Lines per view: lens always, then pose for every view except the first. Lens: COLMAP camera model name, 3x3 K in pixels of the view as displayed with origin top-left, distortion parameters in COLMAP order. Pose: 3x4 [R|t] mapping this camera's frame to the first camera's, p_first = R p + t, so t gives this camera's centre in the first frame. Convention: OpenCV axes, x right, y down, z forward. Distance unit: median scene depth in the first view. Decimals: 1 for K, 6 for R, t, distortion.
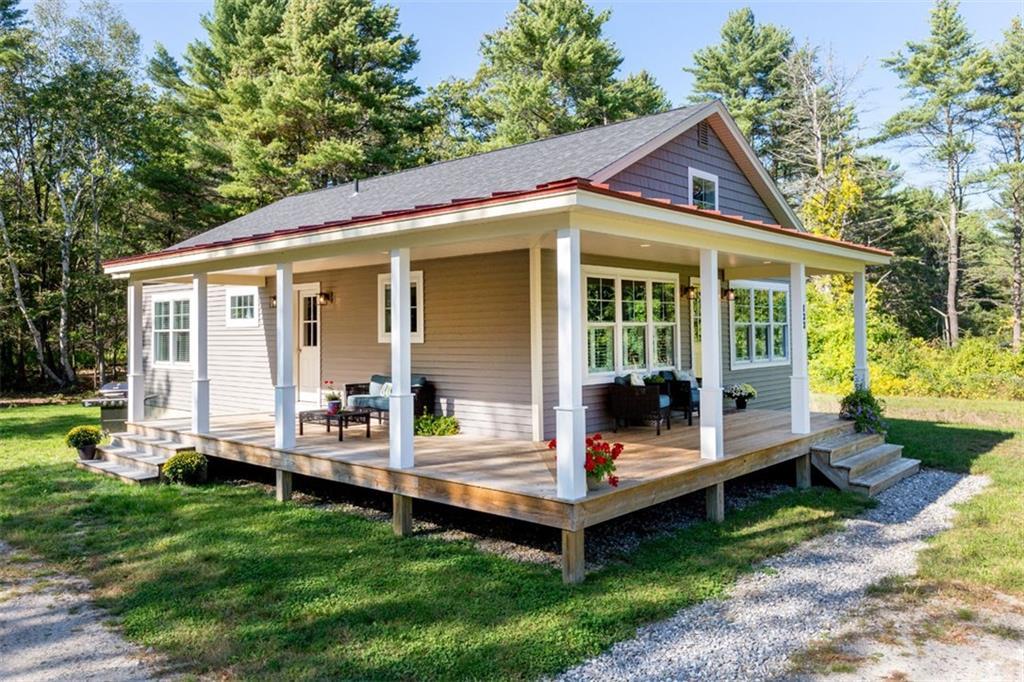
lens RADIAL K [[757.6, 0, 512.0], [0, 757.6, 341.0], [0, 0, 1]] dist [0.001820, 0.000529]
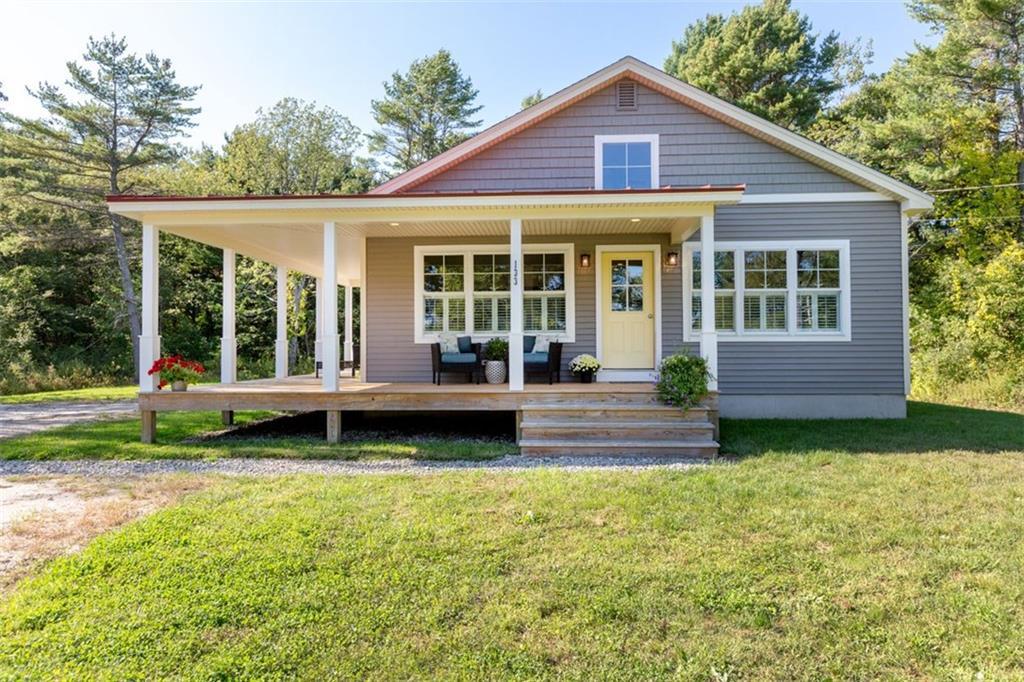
lens RADIAL K [[689.5, 0, 512.0], [0, 689.5, 341.0], [0, 0, 1]] dist [0.005396, 0.001879]
pose [[0.618458, -0.019382, -0.785579, 0.878260], [-0.003762, 0.999611, -0.027624, 0.069259], [0.785809, 0.020040, 0.618144, 0.348235]]
